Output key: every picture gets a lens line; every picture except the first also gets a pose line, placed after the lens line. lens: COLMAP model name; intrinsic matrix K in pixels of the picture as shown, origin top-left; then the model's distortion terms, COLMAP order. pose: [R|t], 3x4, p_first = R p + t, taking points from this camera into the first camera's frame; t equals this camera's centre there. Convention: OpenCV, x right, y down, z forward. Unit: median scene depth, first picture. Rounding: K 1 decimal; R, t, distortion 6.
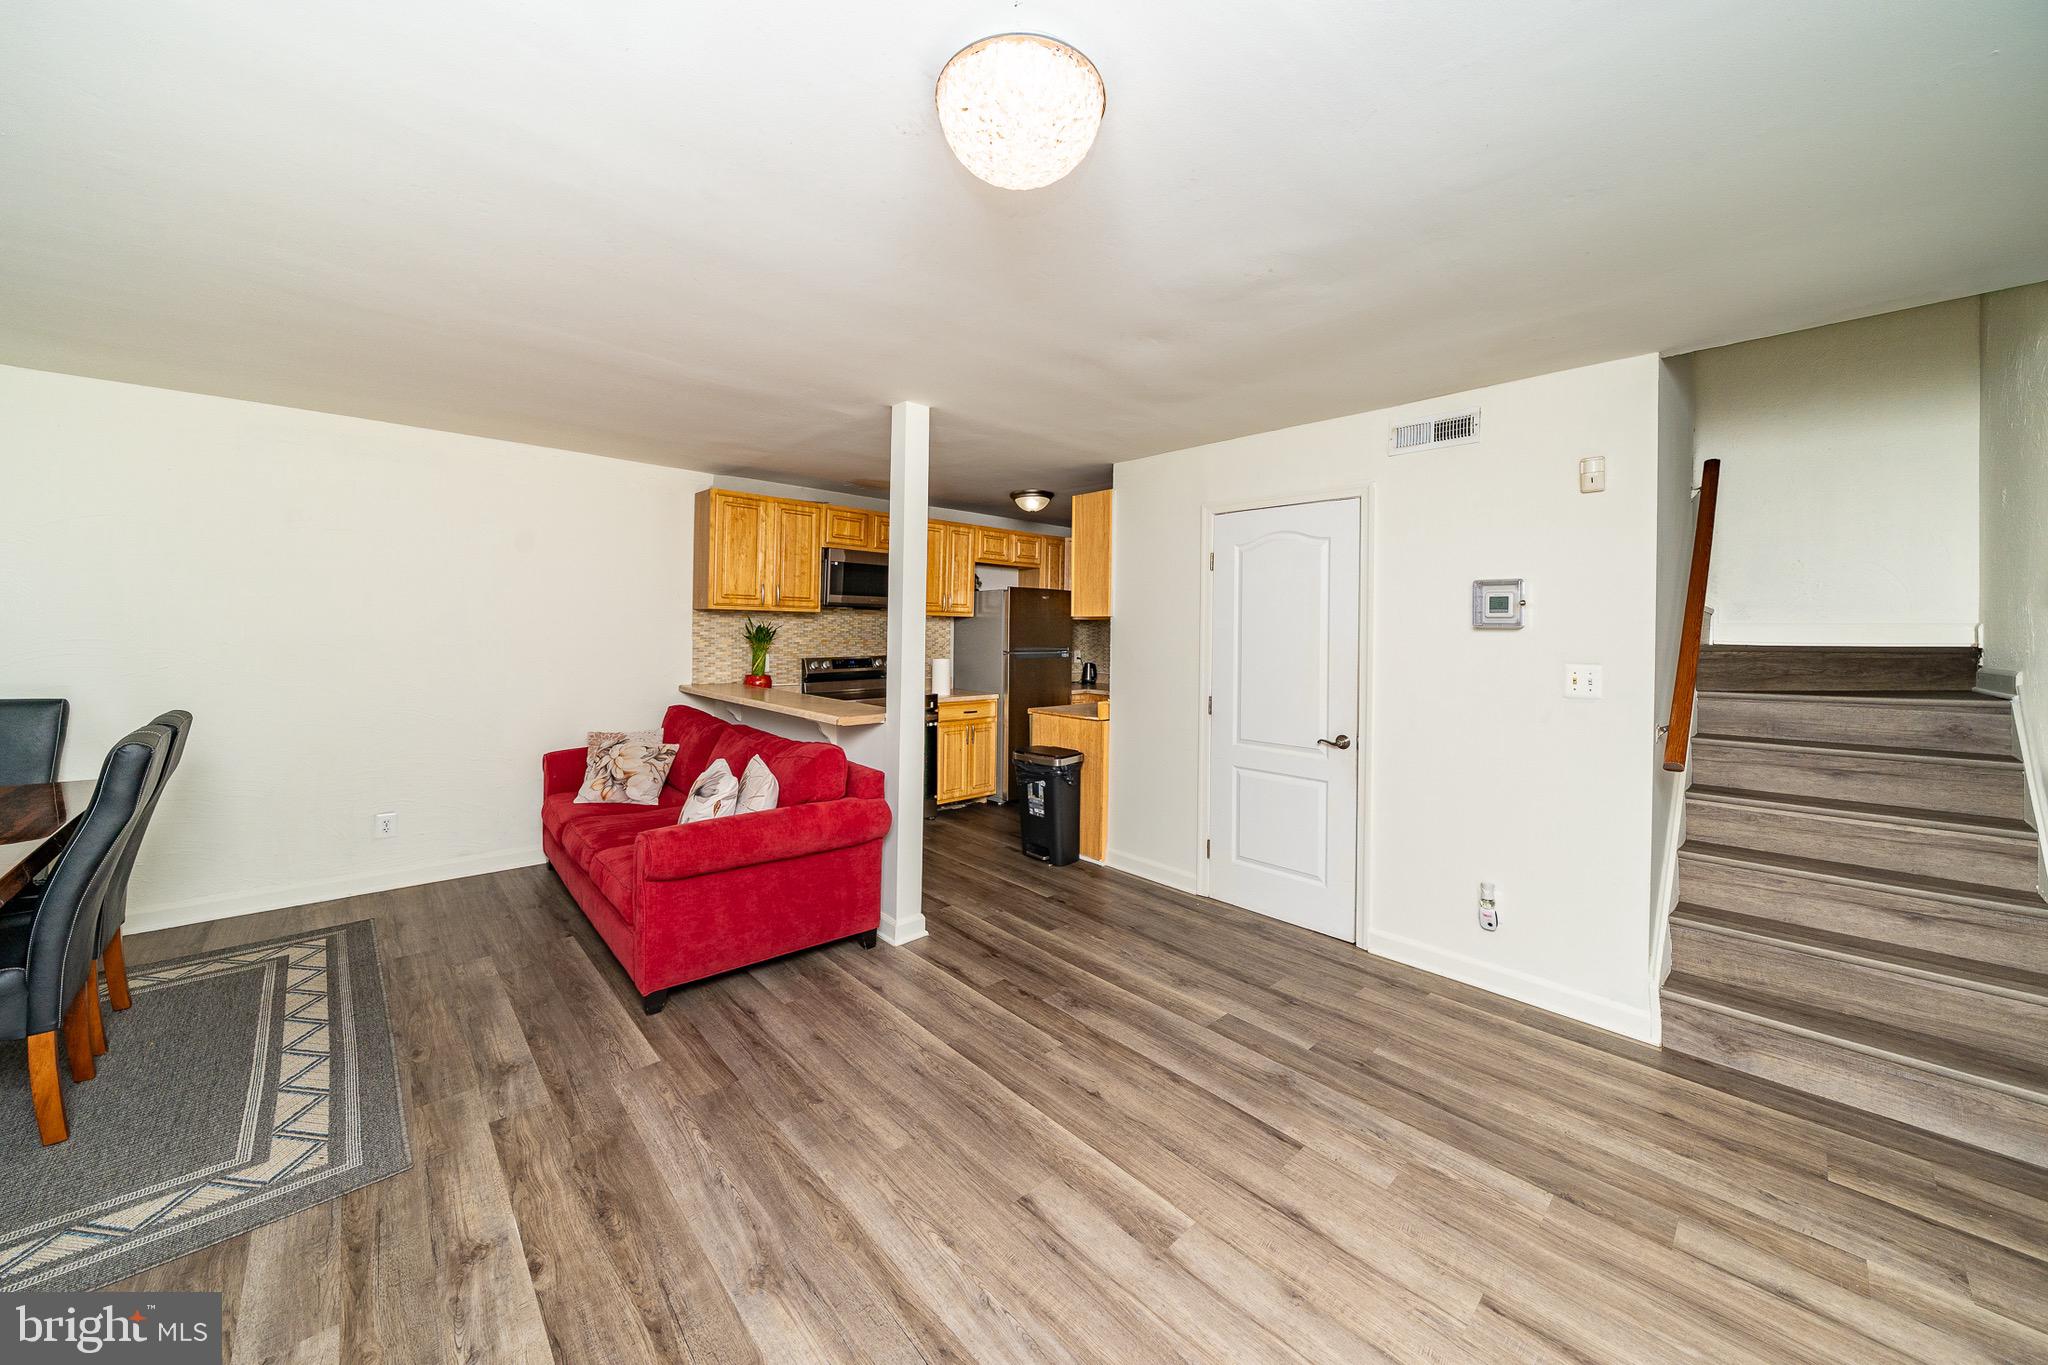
lens RADIAL K [[723.0, 0, 1015.5], [0, 723.0, 626.0], [0, 0, 1]] dist [-0.006133, 0.000241]
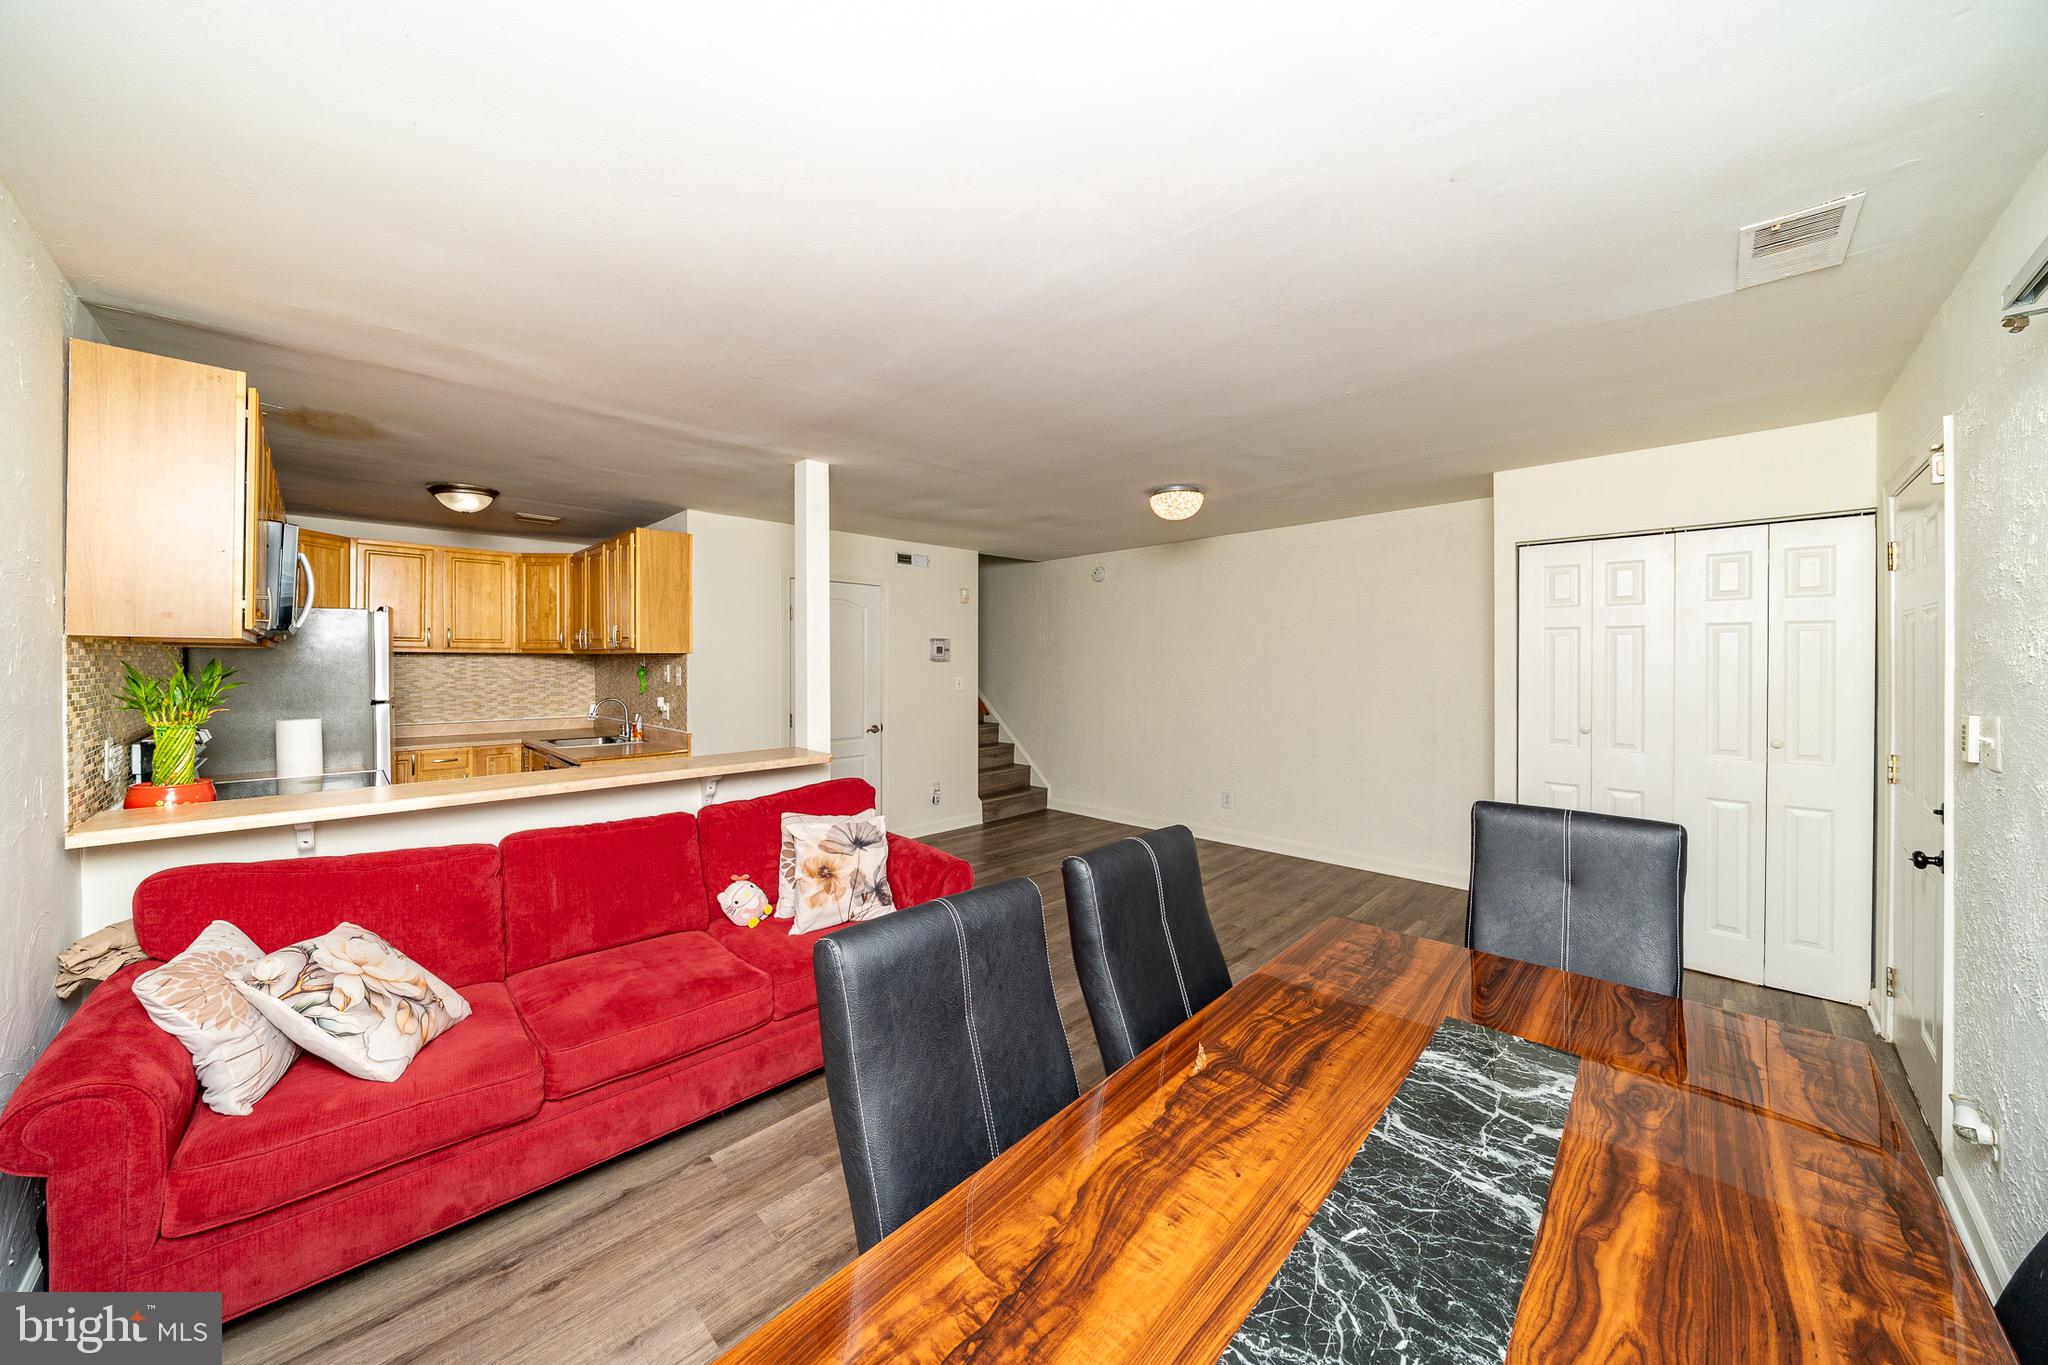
lens RADIAL K [[705.4, 0, 1025.8], [0, 705.4, 663.8], [0, 0, 1]] dist [-0.008613, 0.000100]
pose [[-0.047465, -0.019264, 0.998687, -1.555645], [-0.003045, 0.999812, 0.019141, -0.032221], [-0.998868, -0.002132, -0.047514, 0.929863]]
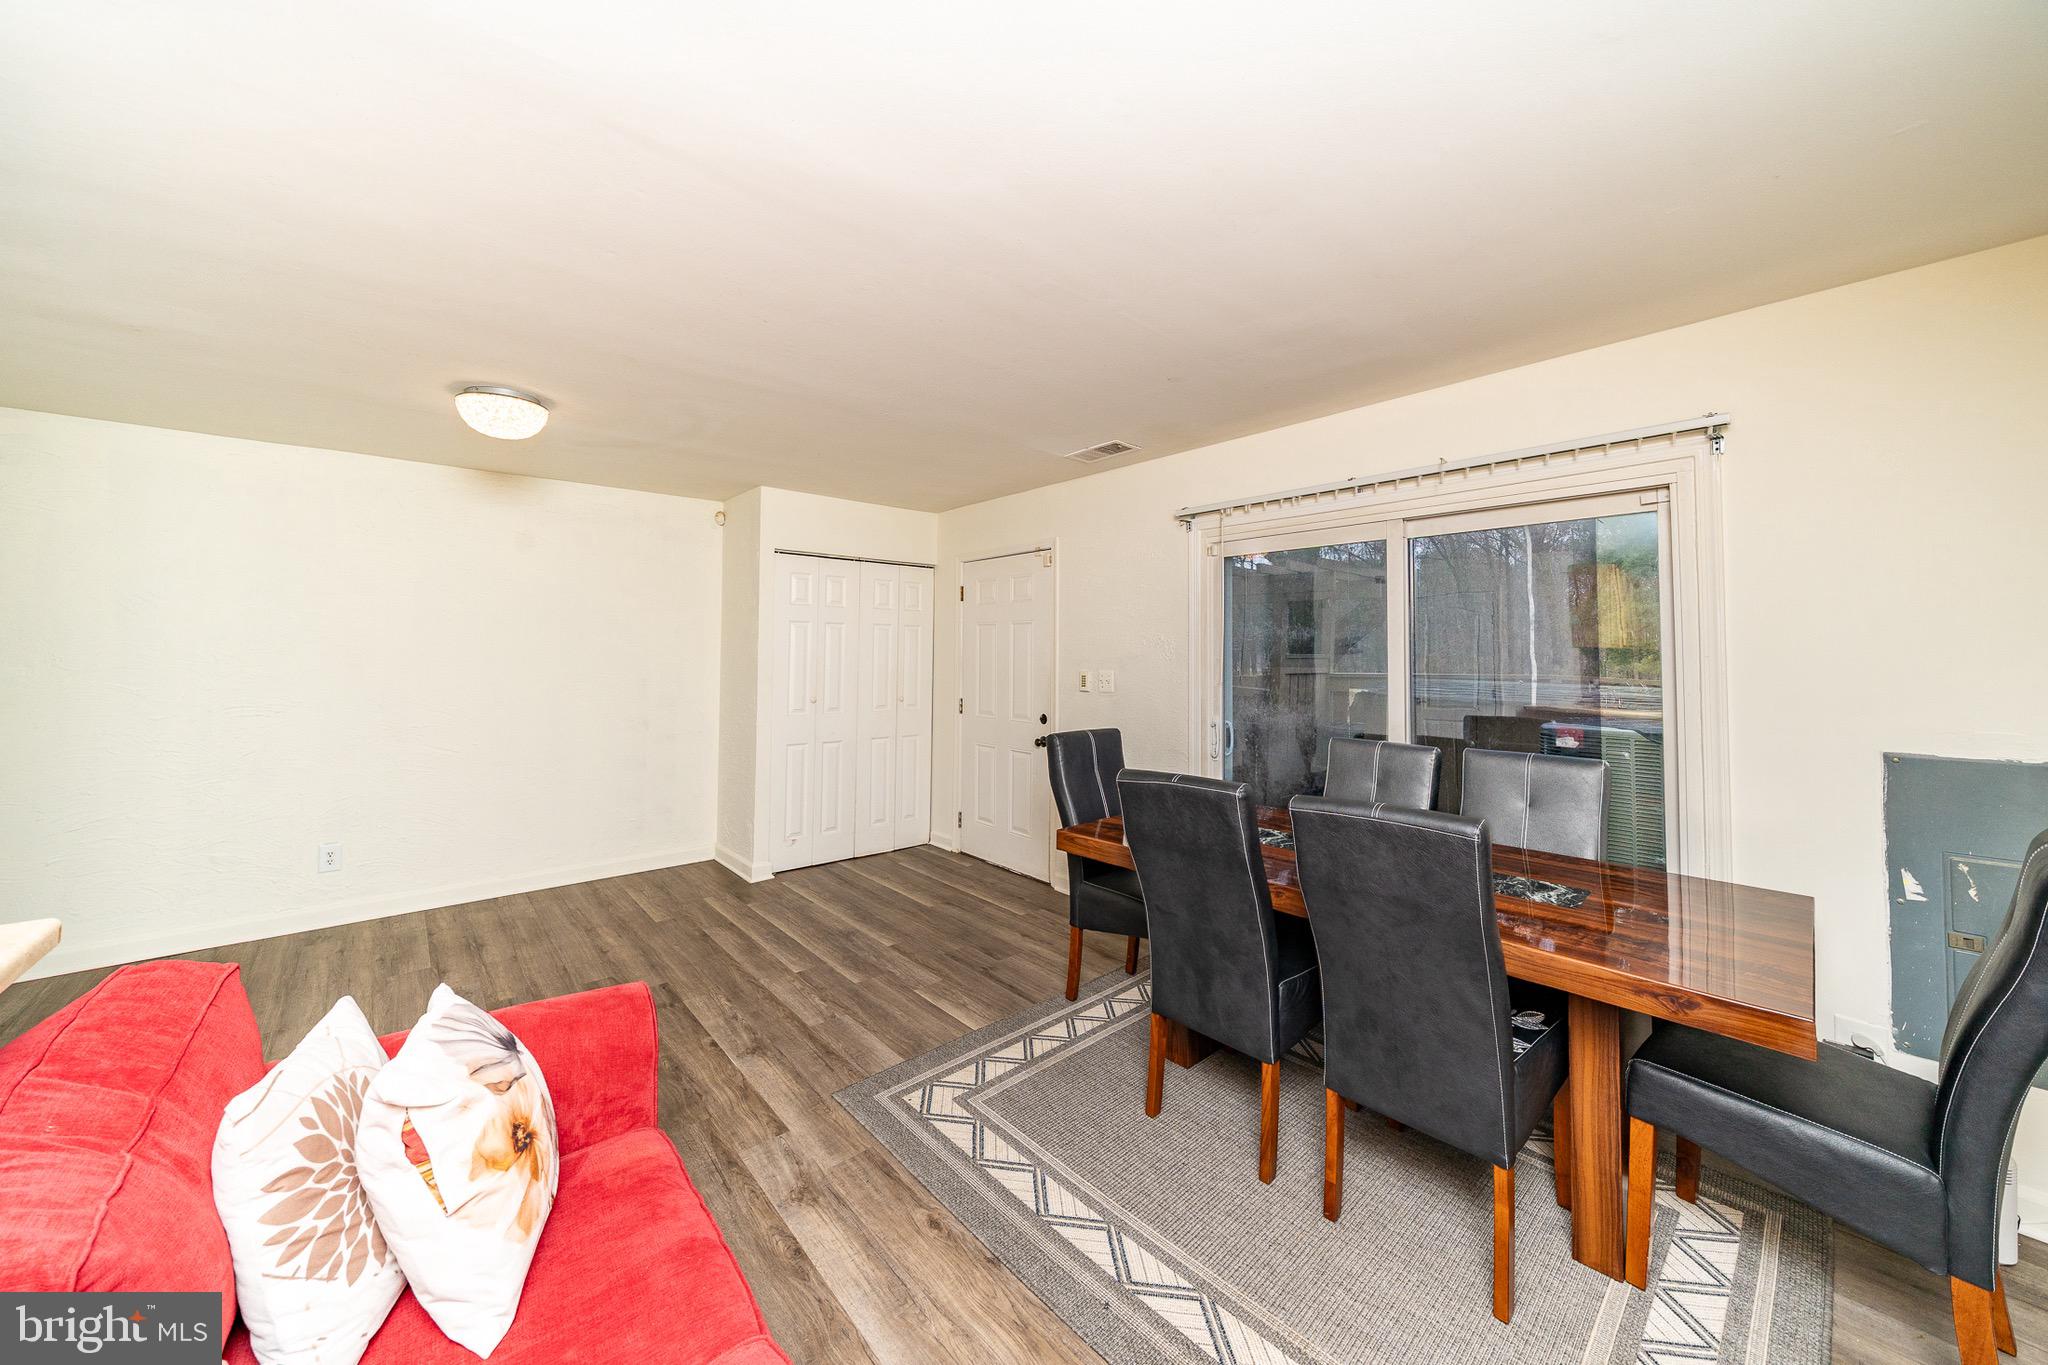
lens RADIAL K [[723.0, 0, 1015.5], [0, 723.0, 626.0], [0, 0, 1]] dist [-0.006133, 0.000241]
pose [[-0.999302, -0.016427, 0.033557, -0.838572], [-0.017798, 0.999003, -0.040953, -0.002670], [-0.032851, -0.041521, -0.998597, 1.597614]]
